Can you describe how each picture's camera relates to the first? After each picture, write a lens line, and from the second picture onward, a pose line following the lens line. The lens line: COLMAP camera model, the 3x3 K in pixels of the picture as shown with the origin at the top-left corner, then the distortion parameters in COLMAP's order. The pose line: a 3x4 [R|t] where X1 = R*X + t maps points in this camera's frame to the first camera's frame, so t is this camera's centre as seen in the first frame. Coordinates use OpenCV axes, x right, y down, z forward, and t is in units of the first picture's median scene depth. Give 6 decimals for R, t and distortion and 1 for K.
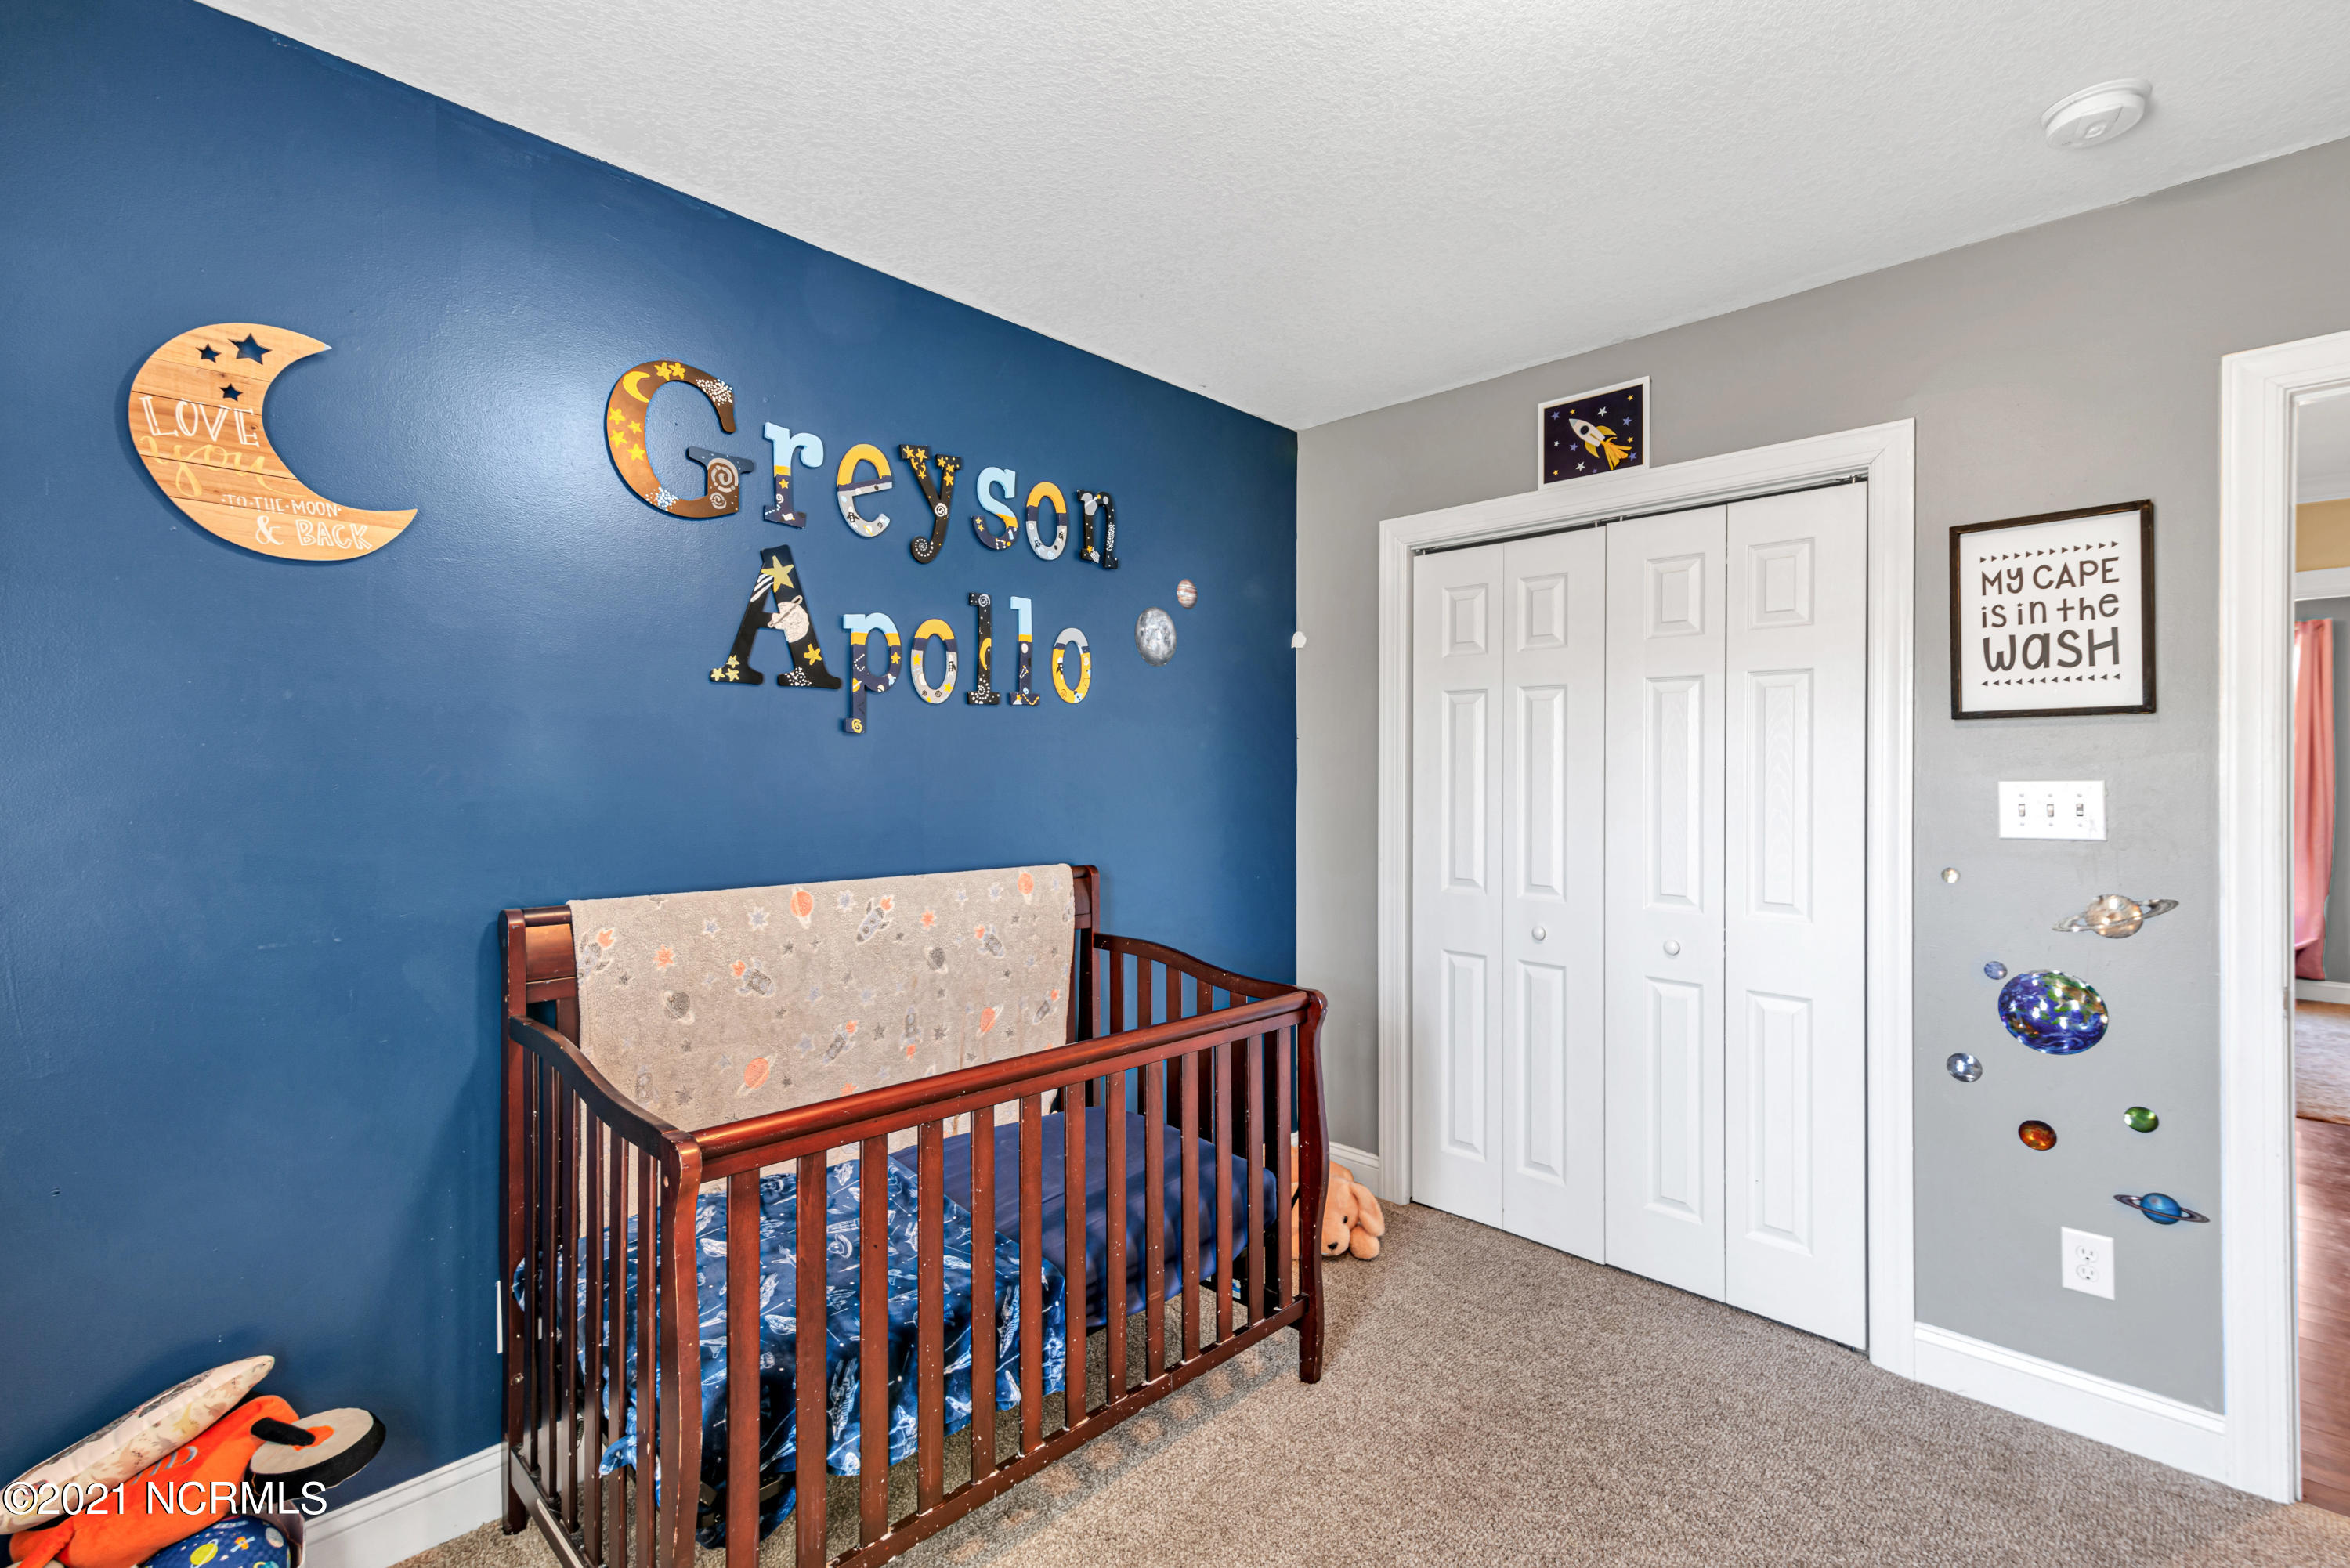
lens RADIAL K [[1155.3, 0, 1180.9], [0, 1155.3, 796.0], [0, 0, 1]] dist [0.003152, 0.000044]
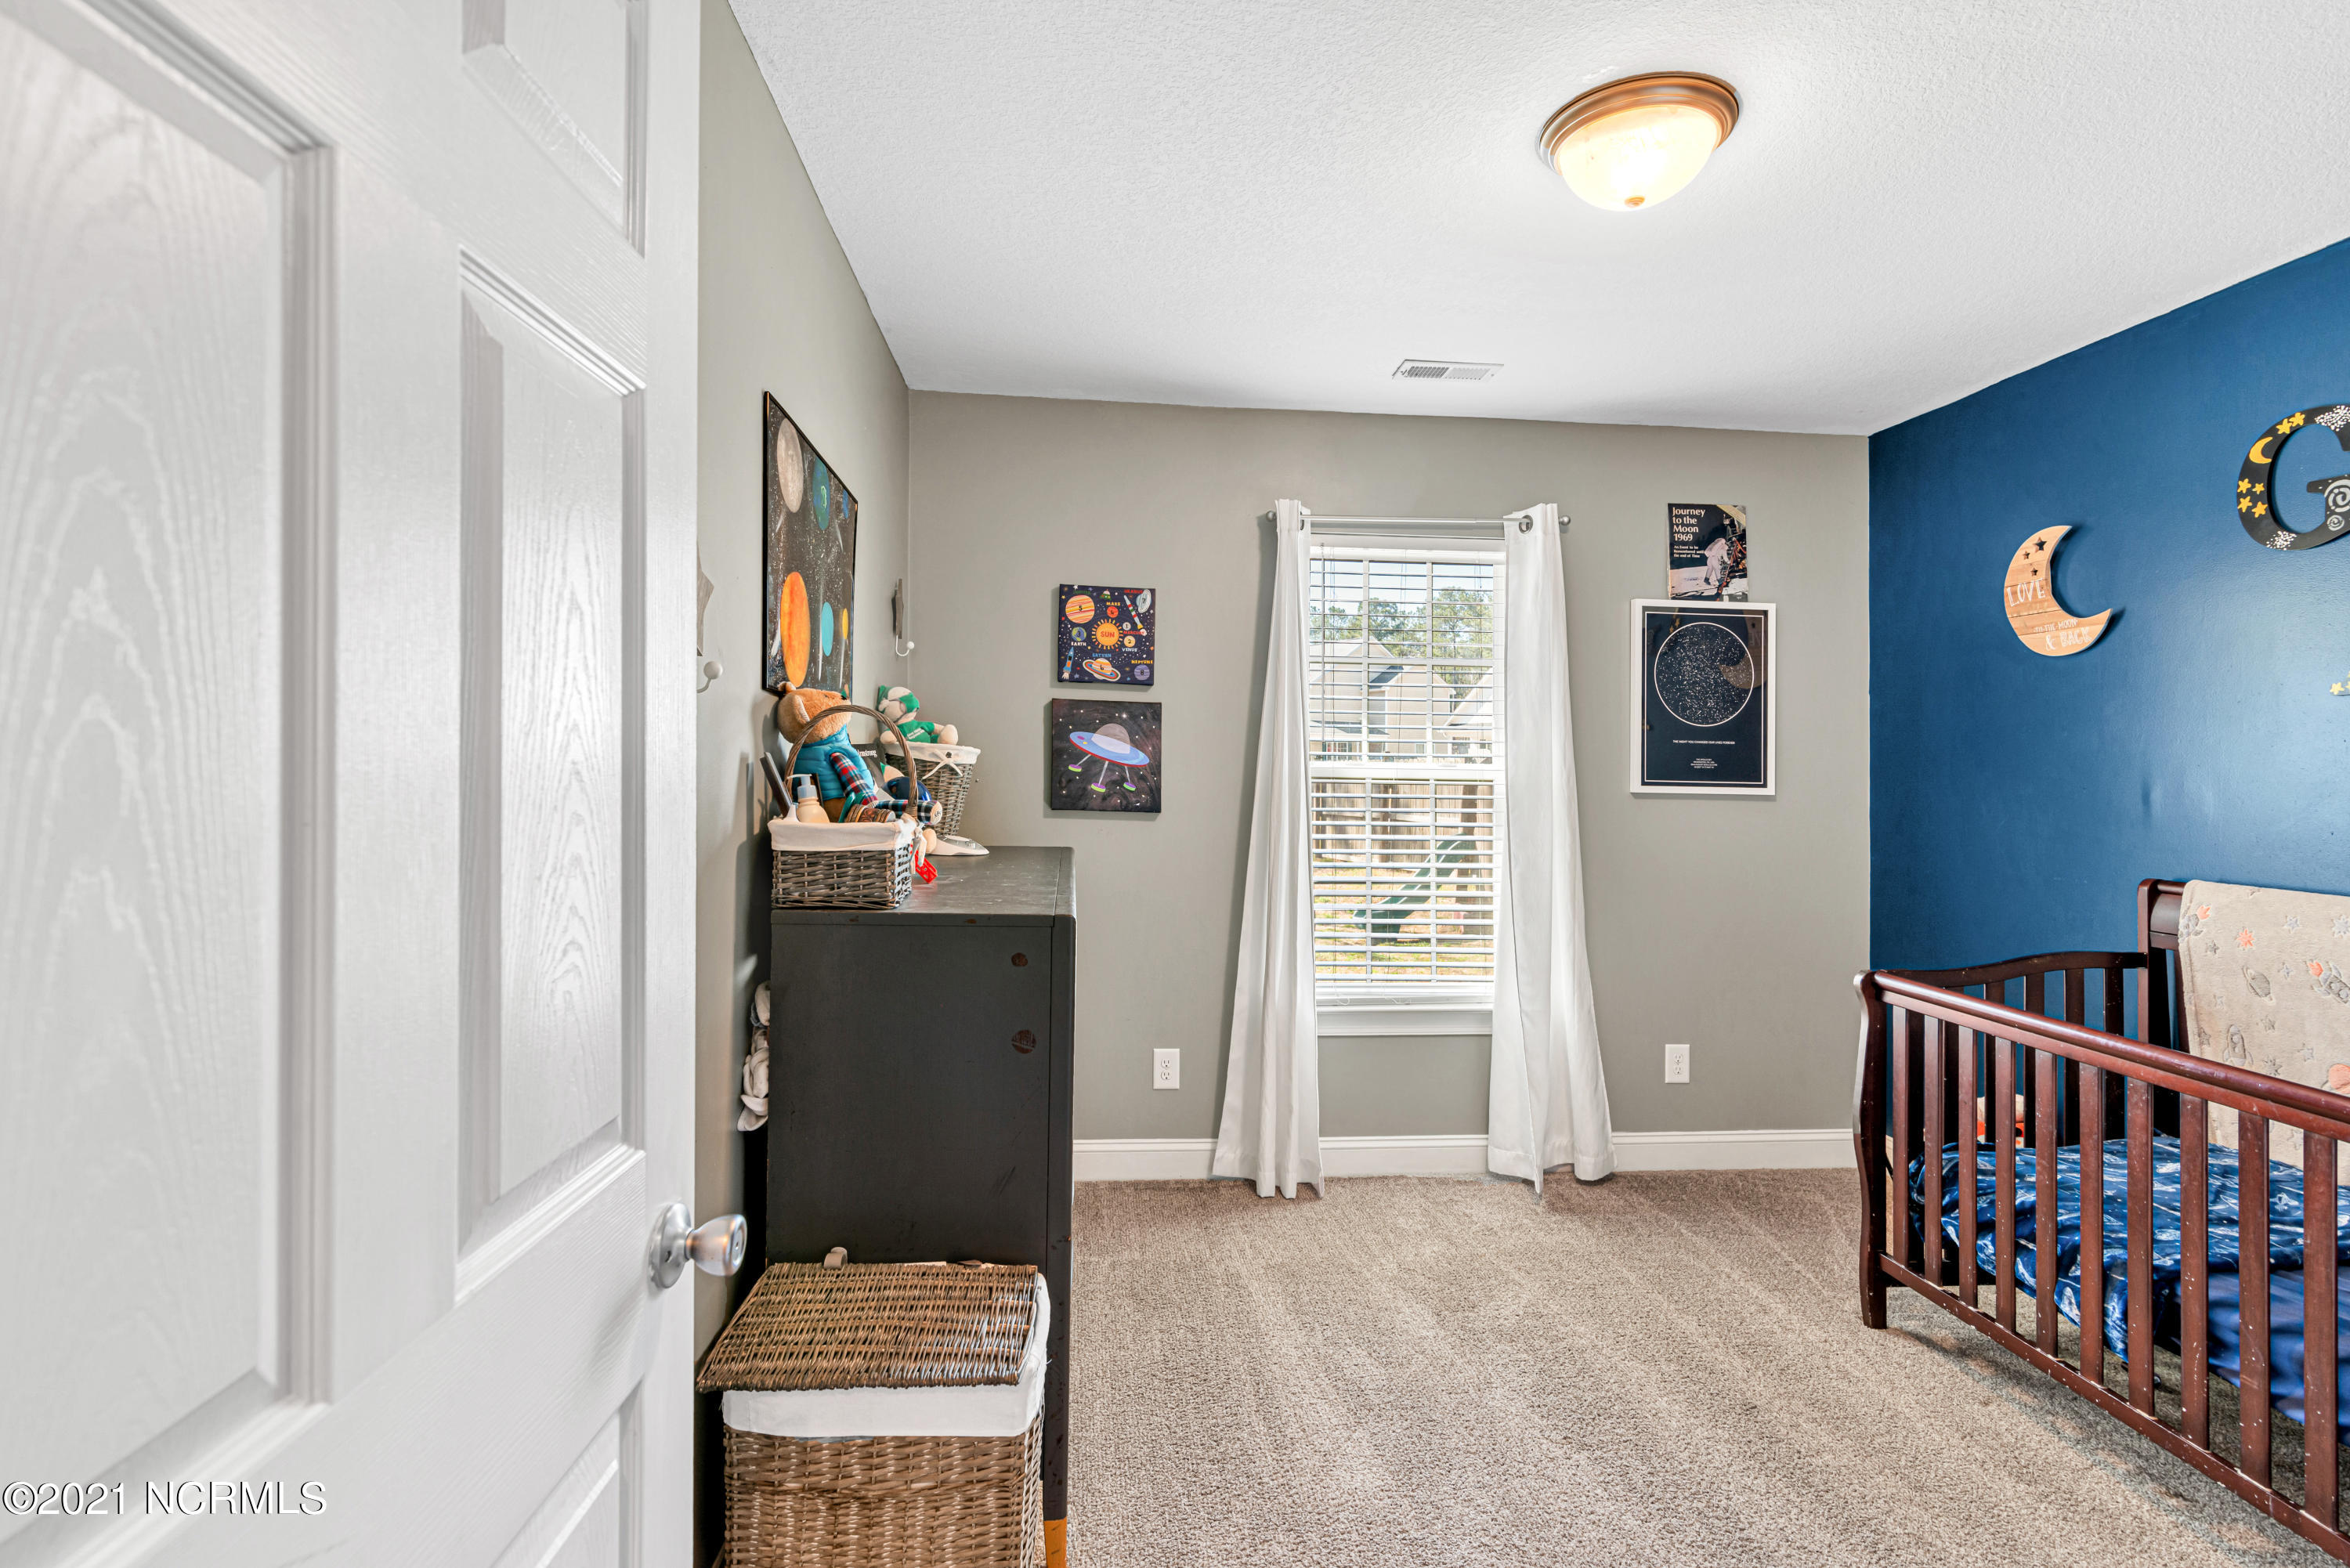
lens RADIAL K [[1106.3, 0, 1201.9], [0, 1106.3, 767.4], [0, 0, 1]] dist [0.017879, -0.000244]
pose [[-0.678818, -0.004476, -0.734293, 1.304902], [-0.015486, 0.999846, 0.008222, -0.031962], [0.734143, 0.016952, -0.678783, 1.176516]]
